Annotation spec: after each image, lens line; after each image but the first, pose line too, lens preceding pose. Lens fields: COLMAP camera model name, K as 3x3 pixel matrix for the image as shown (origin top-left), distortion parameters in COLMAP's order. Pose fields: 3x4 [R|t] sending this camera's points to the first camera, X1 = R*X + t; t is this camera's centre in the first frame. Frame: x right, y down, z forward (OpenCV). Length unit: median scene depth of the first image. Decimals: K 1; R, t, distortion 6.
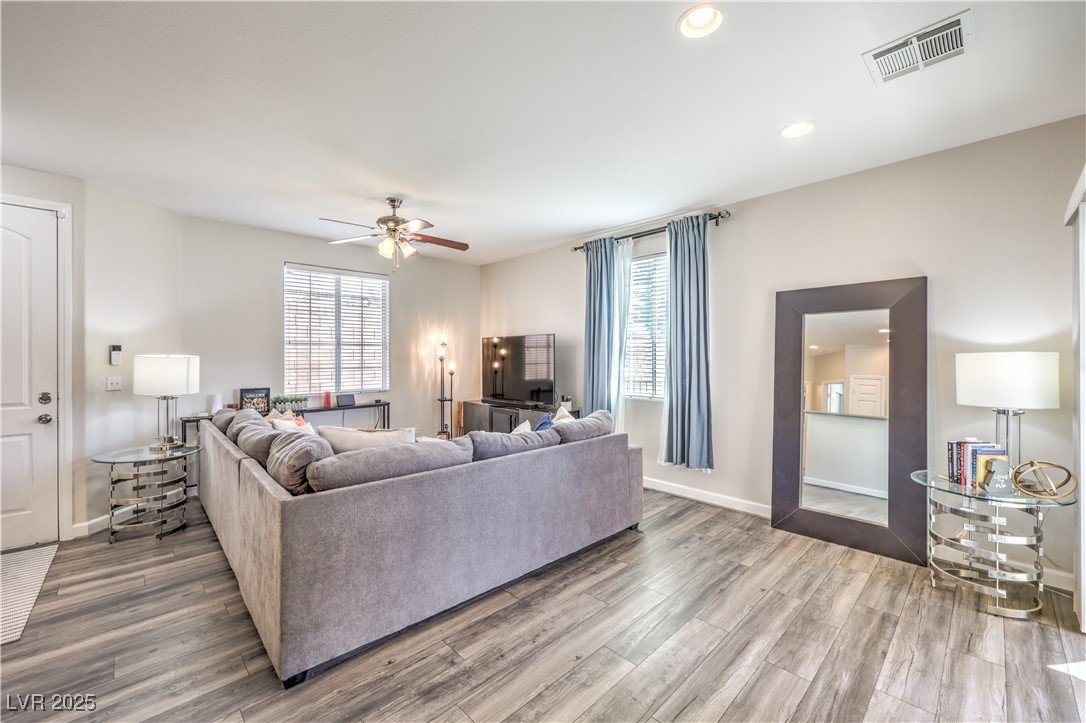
lens RADIAL K [[436.0, 0, 541.0], [0, 436.0, 361.6], [0, 0, 1]] dist [-0.003806, -0.000505]
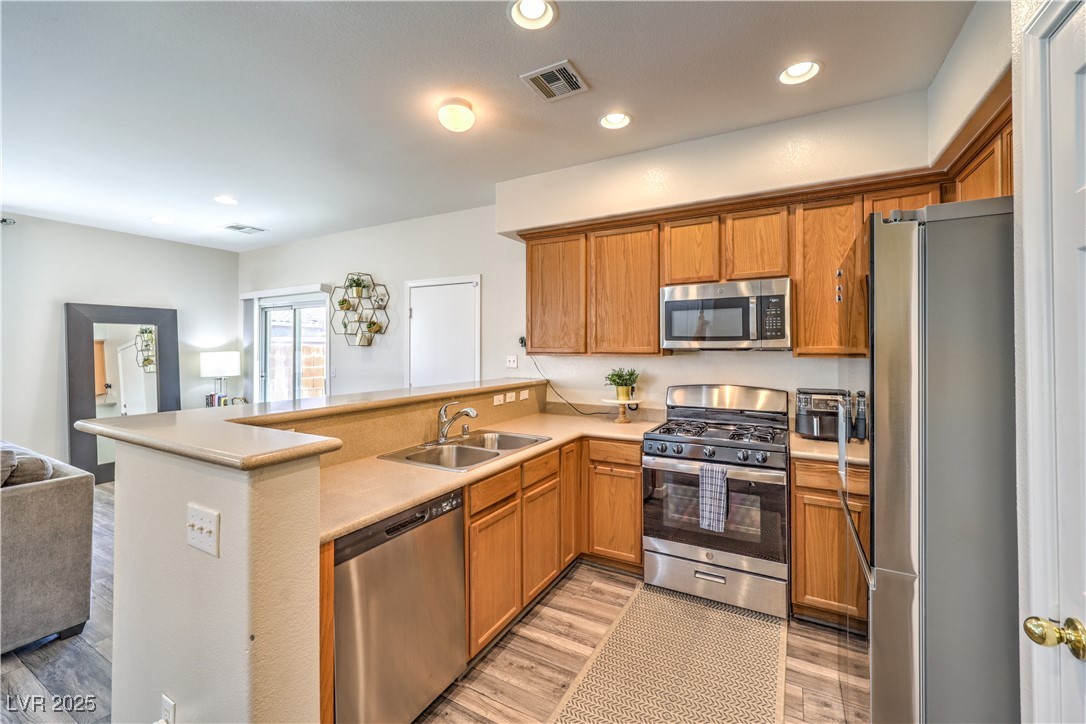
lens RADIAL K [[436.0, 0, 542.6], [0, 436.0, 350.7], [0, 0, 1]] dist [-0.003806, -0.000505]
pose [[-0.307328, -0.009066, 0.951560, -1.382127], [-0.003135, 0.999959, 0.008514, -0.046053], [-0.951598, -0.000366, -0.307344, 0.102977]]
